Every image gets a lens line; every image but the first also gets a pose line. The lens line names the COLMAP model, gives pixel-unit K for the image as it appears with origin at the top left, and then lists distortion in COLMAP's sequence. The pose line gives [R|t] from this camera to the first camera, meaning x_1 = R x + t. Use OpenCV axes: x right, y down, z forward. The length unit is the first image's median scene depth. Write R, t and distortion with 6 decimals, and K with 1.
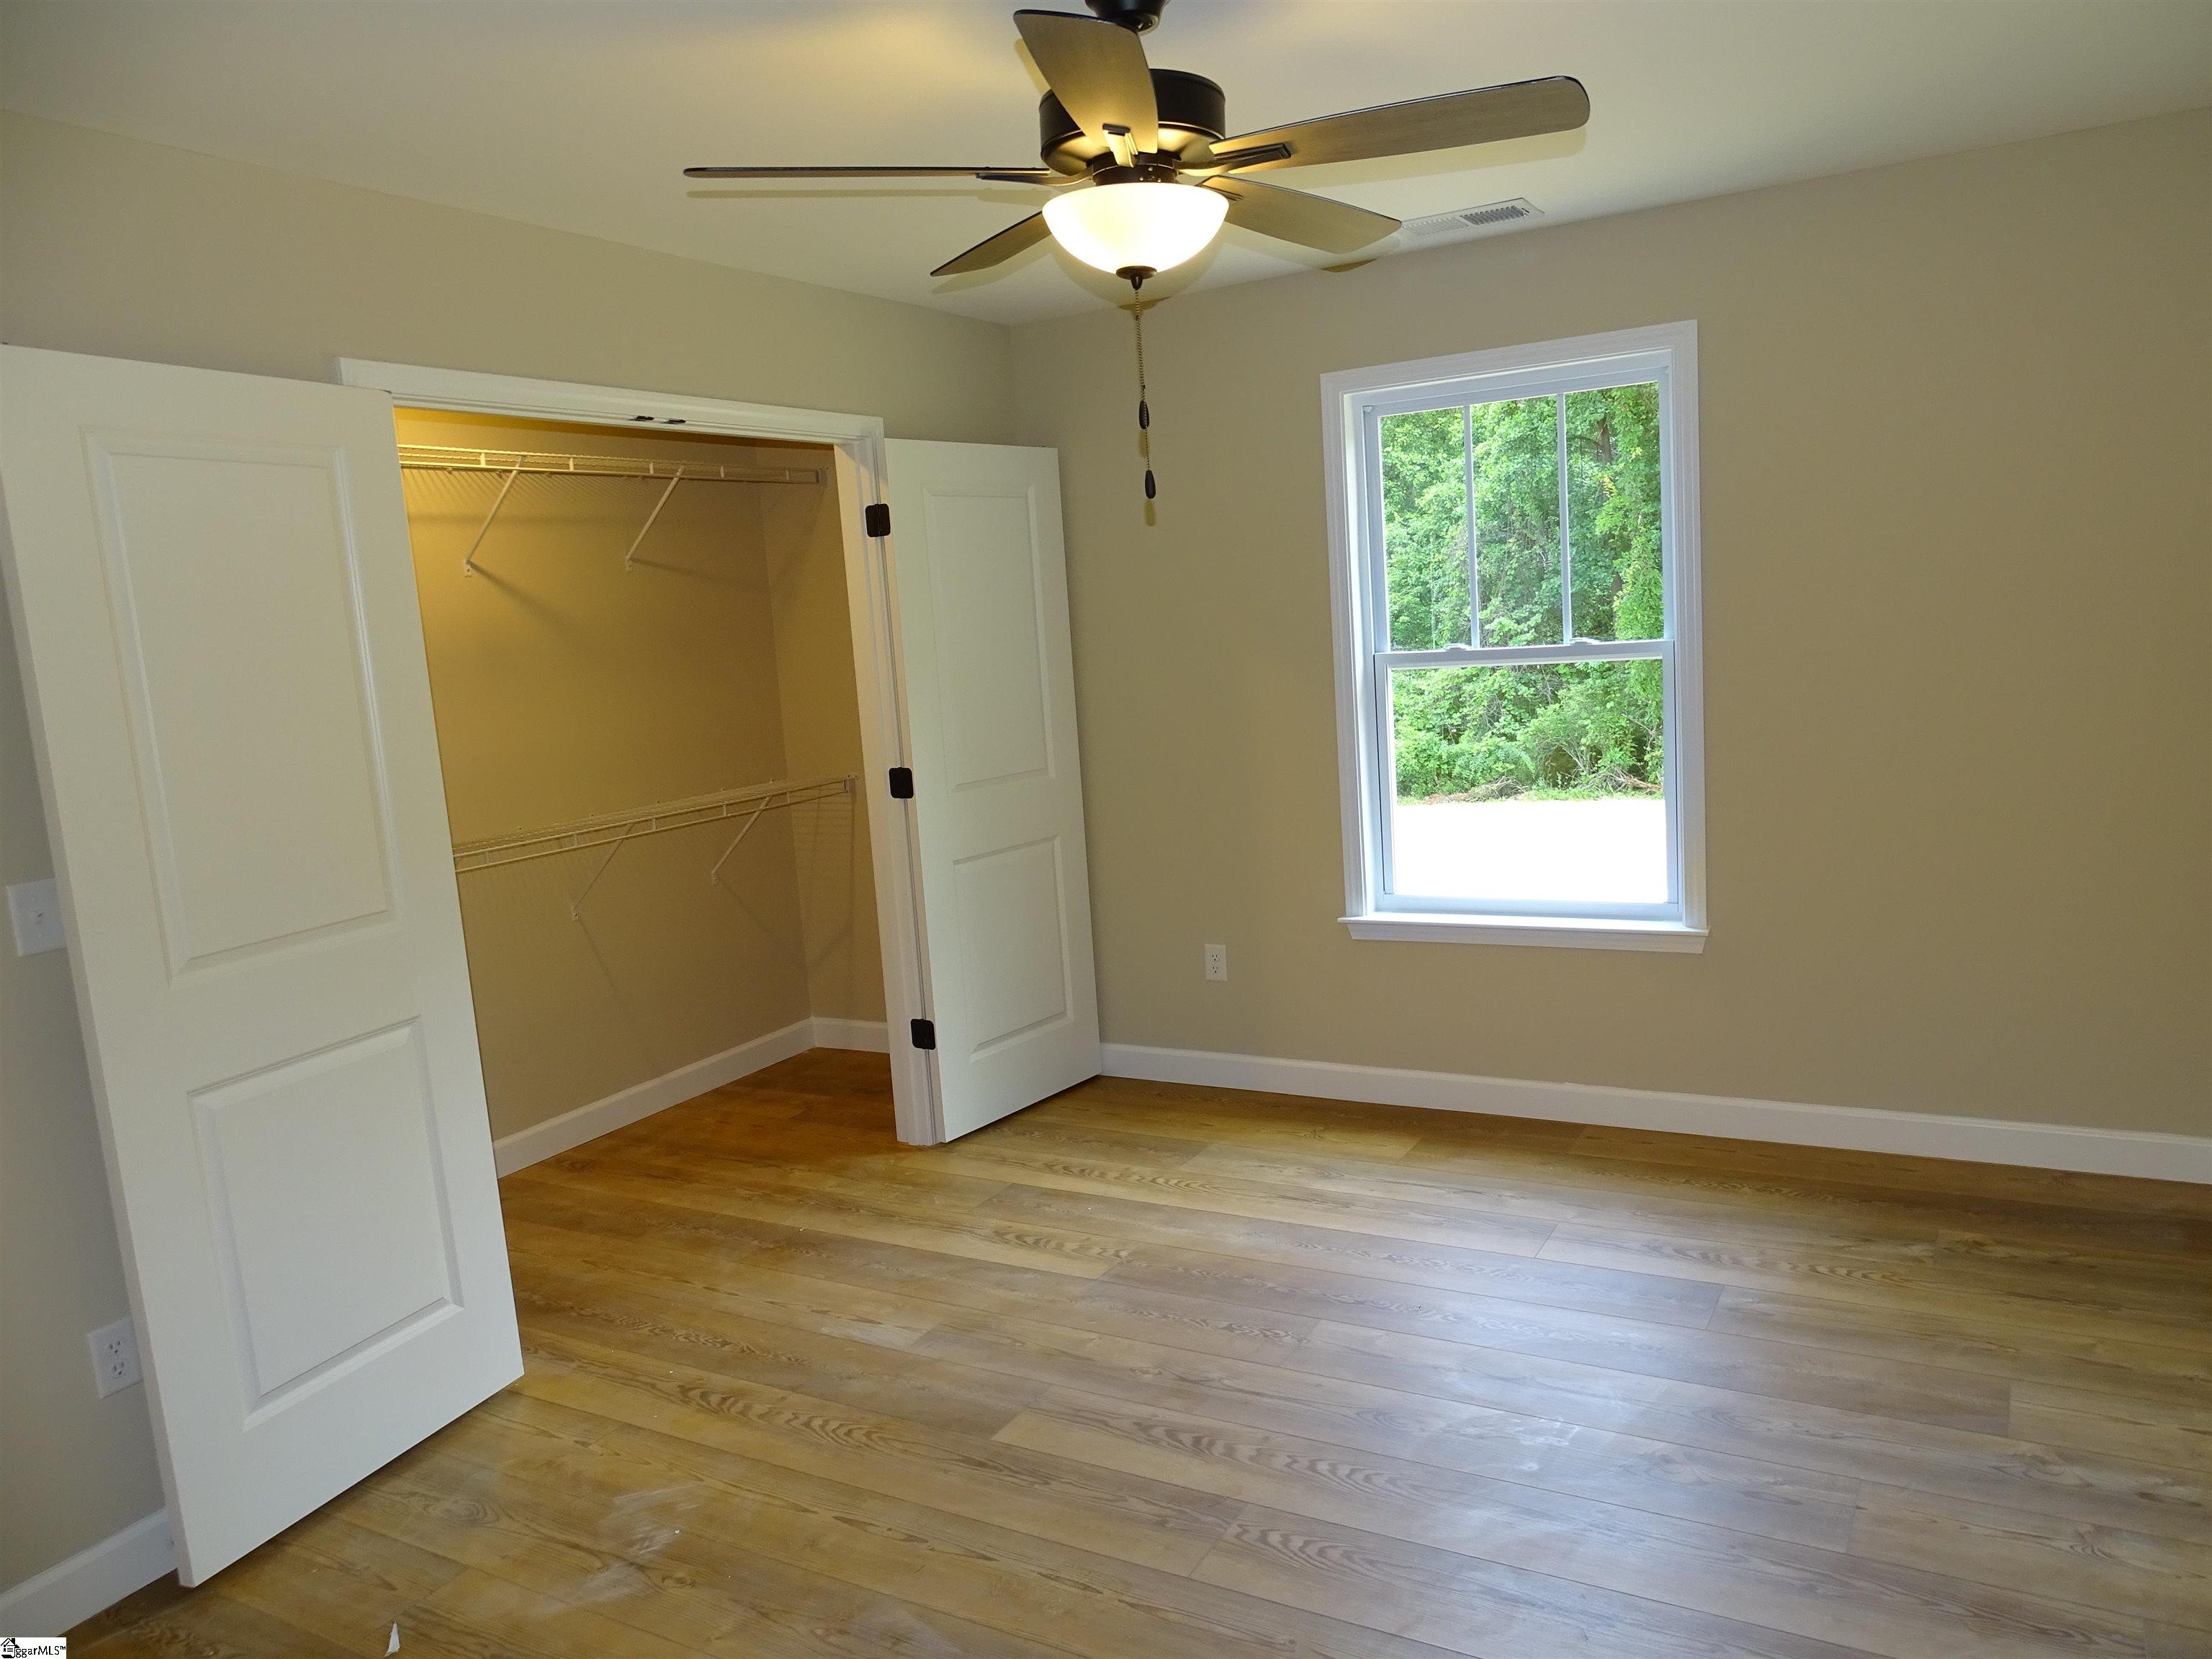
lens RADIAL K [[1564.0, 0, 1131.8], [0, 1564.0, 831.9], [0, 0, 1]] dist [0.002310, -0.003747]
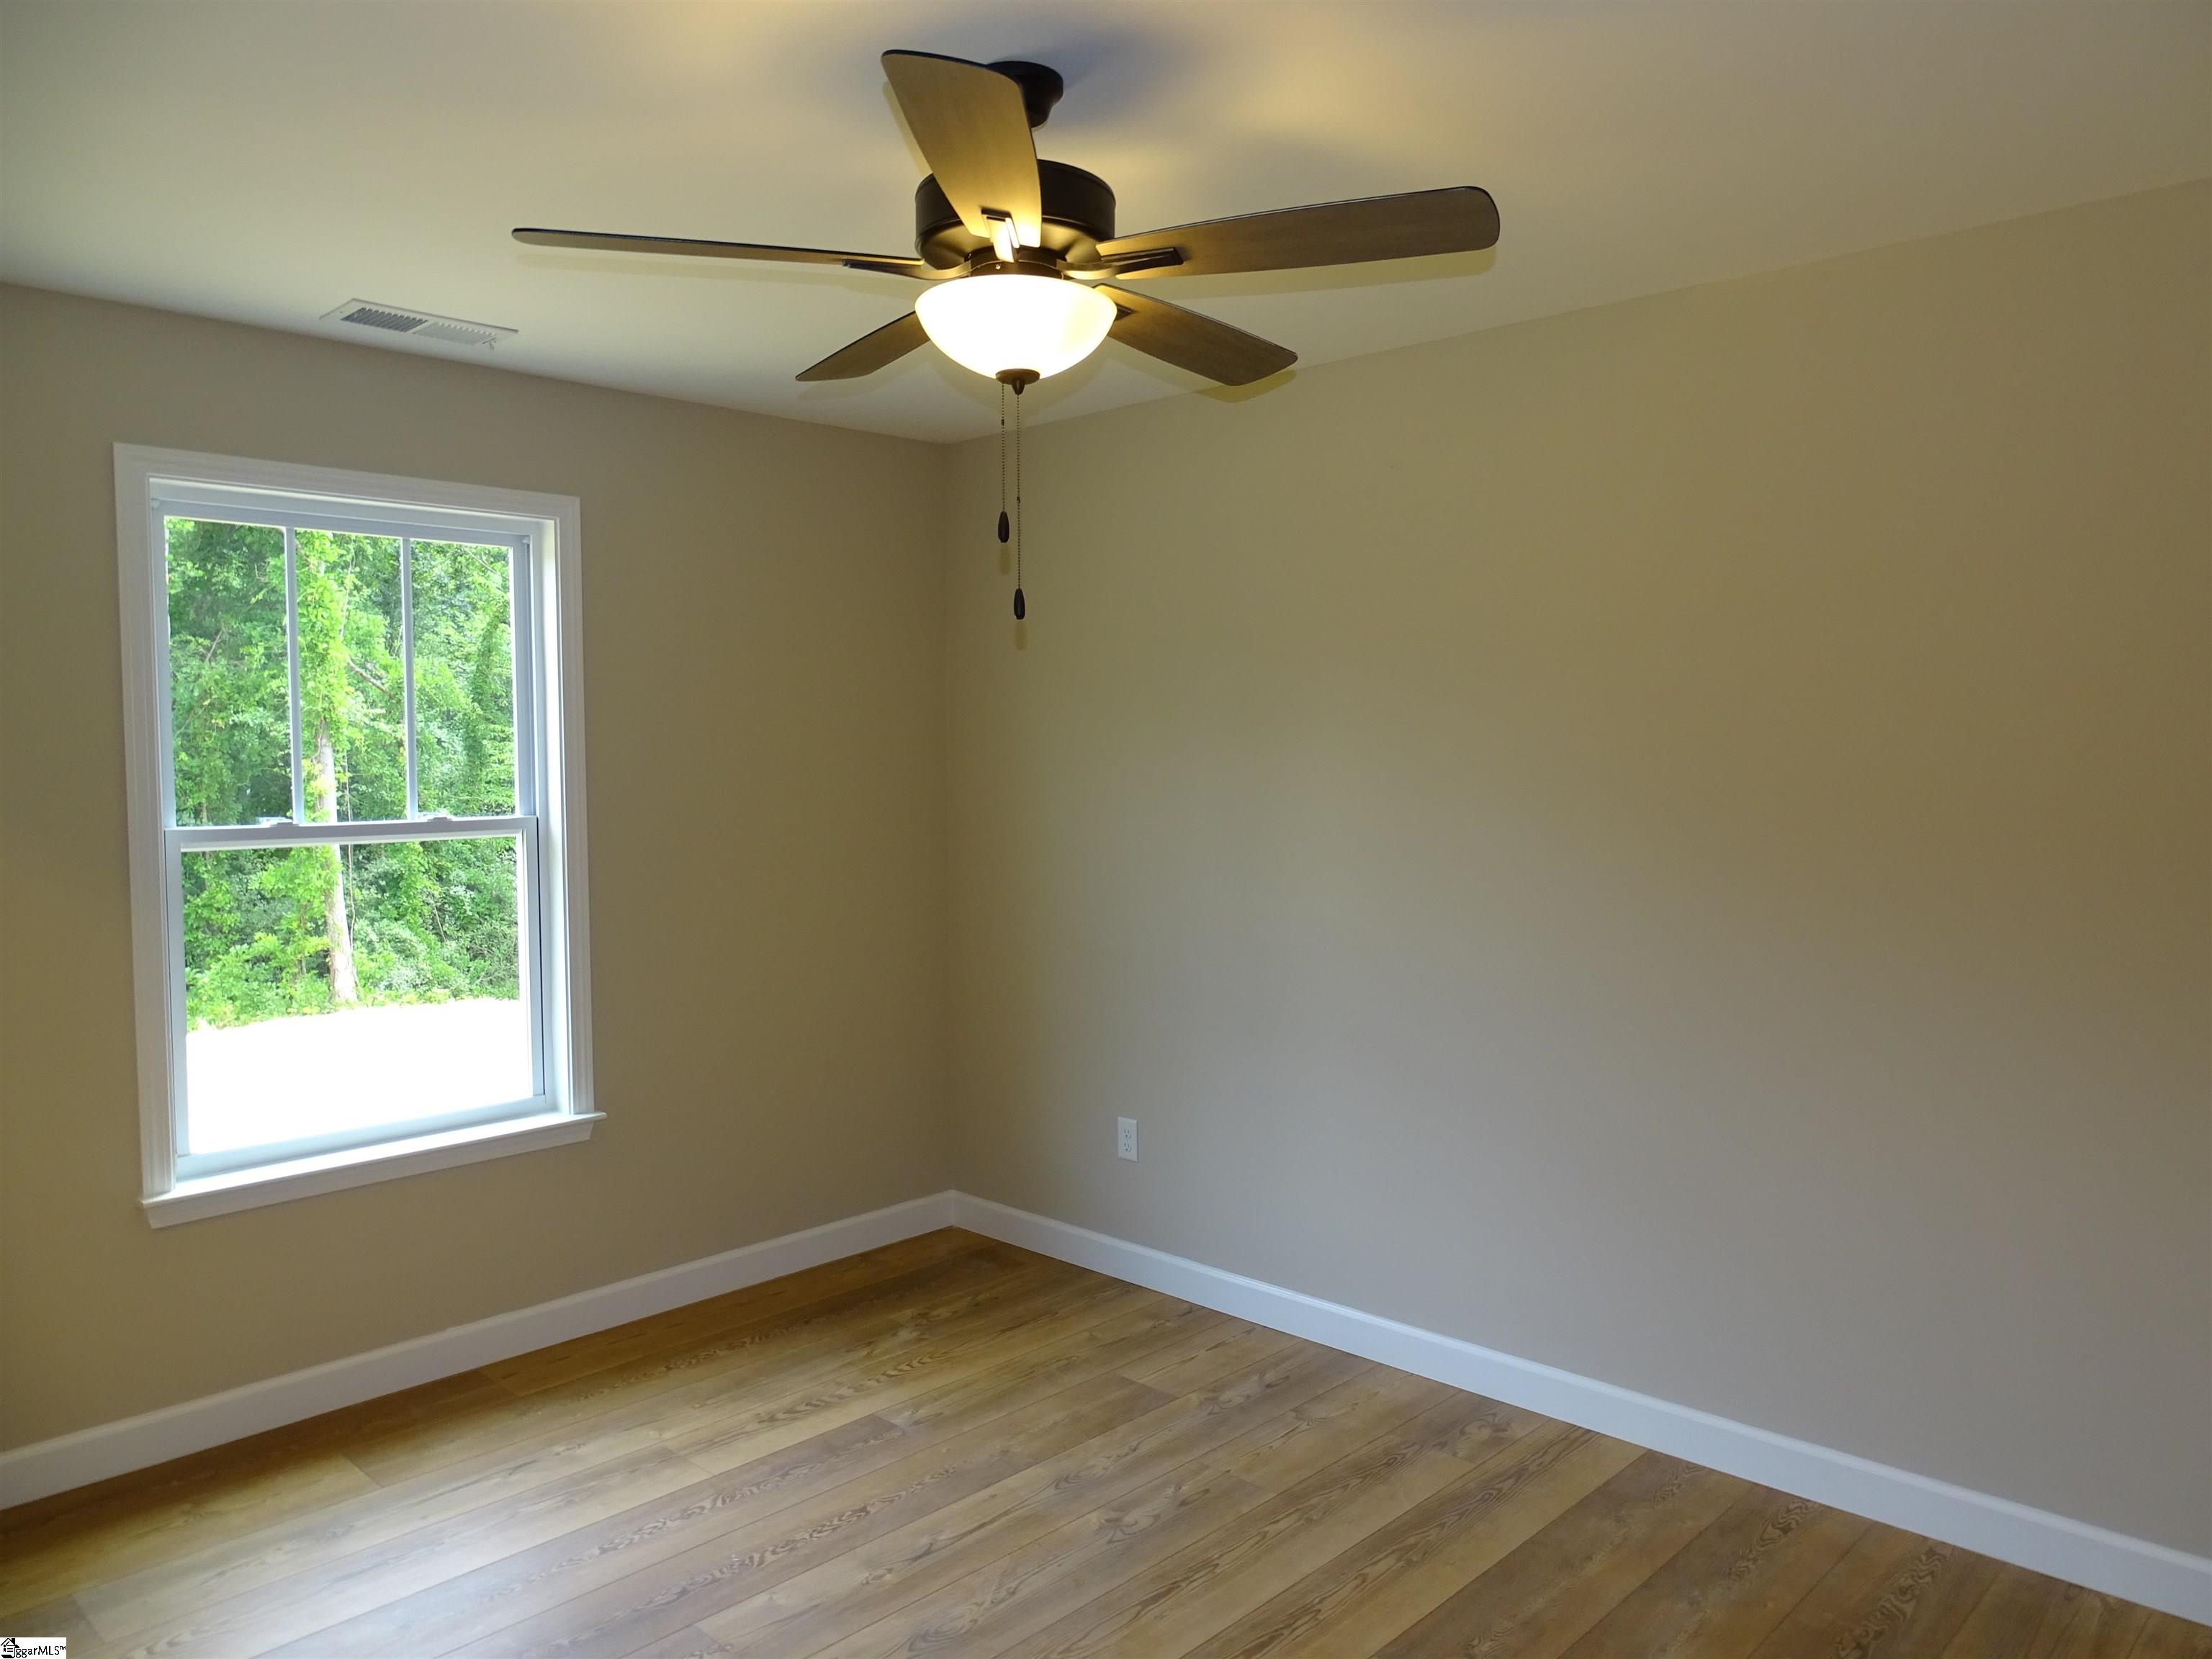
lens RADIAL K [[1564.0, 0, 1067.6], [0, 1564.0, 826.8], [0, 0, 1]] dist [0.002310, -0.003747]
pose [[0.227570, 0.030274, 0.973291, -0.585851], [0.118749, 0.991194, -0.058596, -0.025686], [-0.966494, 0.128912, 0.221971, 0.536677]]
